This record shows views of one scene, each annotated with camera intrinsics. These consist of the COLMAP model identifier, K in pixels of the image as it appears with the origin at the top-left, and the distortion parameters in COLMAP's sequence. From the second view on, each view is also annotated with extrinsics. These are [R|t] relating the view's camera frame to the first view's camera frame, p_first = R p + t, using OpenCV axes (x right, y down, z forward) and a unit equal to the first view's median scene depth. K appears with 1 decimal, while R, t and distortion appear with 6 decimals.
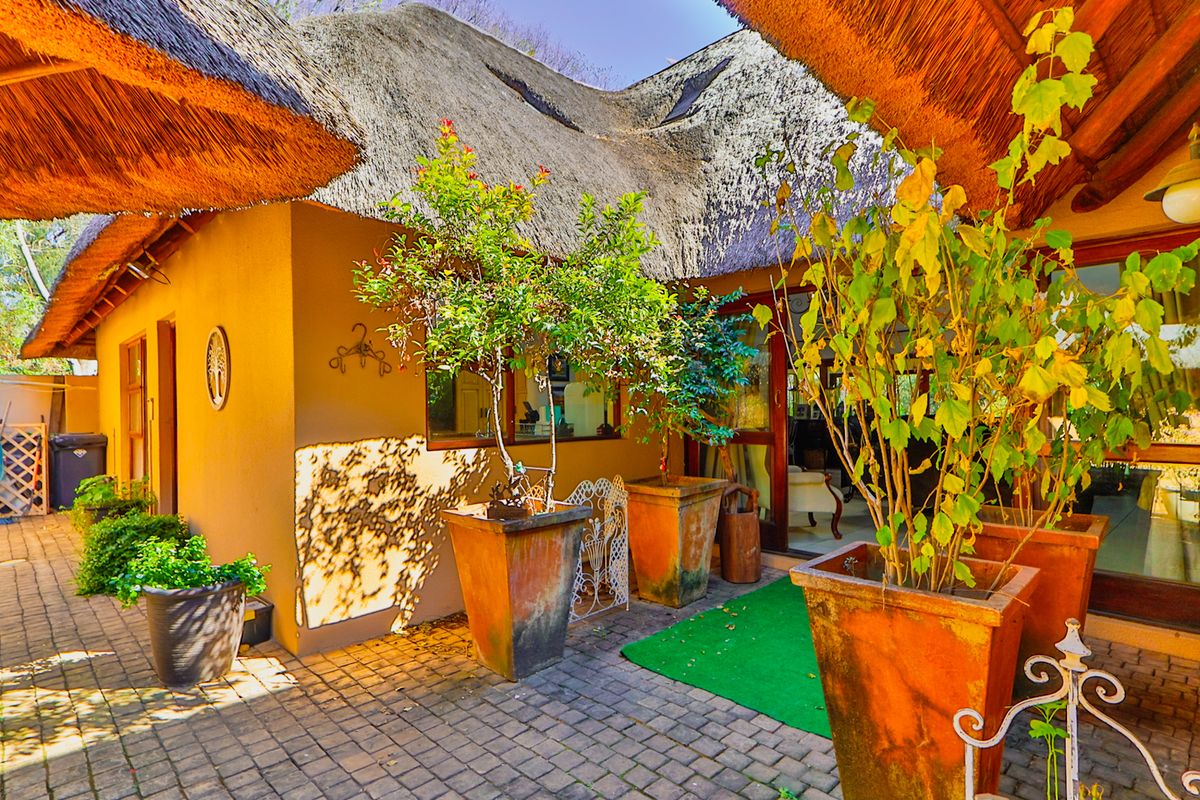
lens RADIAL K [[577.5, 0, 594.7], [0, 577.5, 402.0], [0, 0, 1]] dist [0.005170, 0.000141]
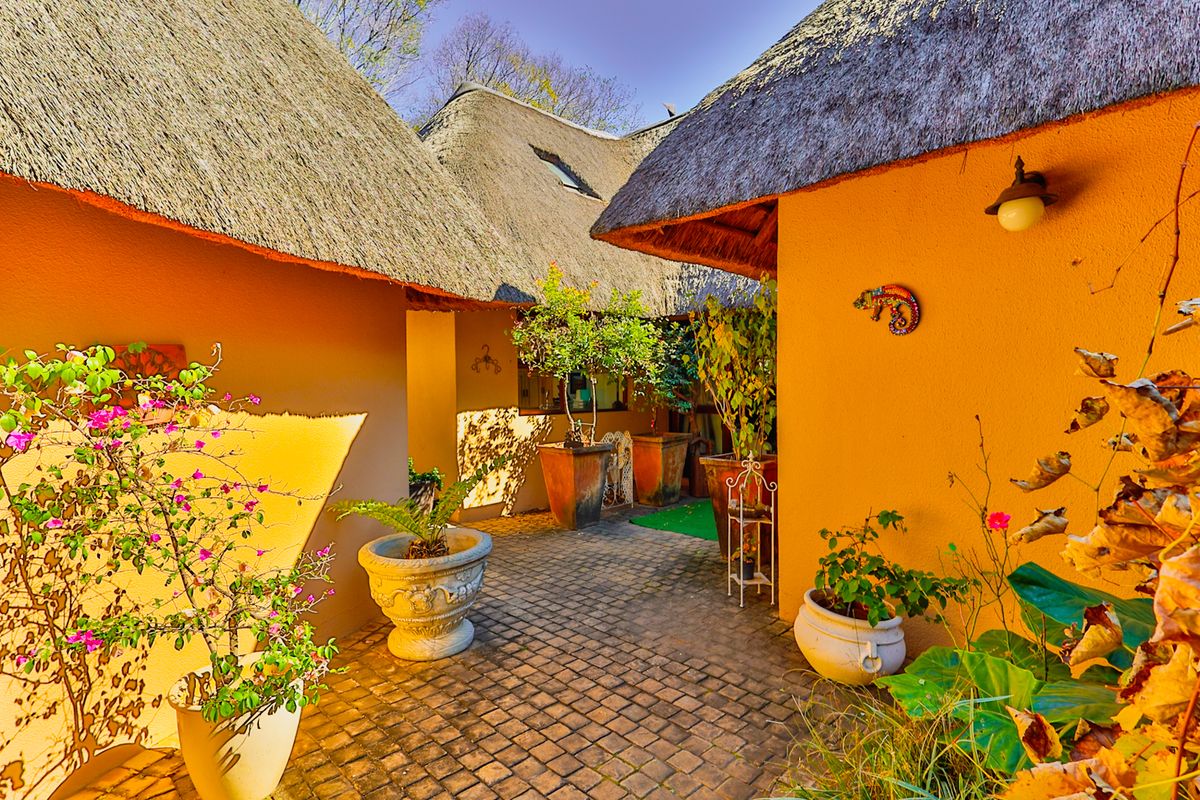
lens RADIAL K [[577.5, 0, 602.9], [0, 577.5, 401.0], [0, 0, 1]] dist [0.005170, 0.000141]
pose [[0.999897, 0.001424, 0.014269, -0.061277], [-0.001922, 0.999386, 0.034993, -0.023341], [-0.014210, -0.035017, 0.999286, -0.779982]]
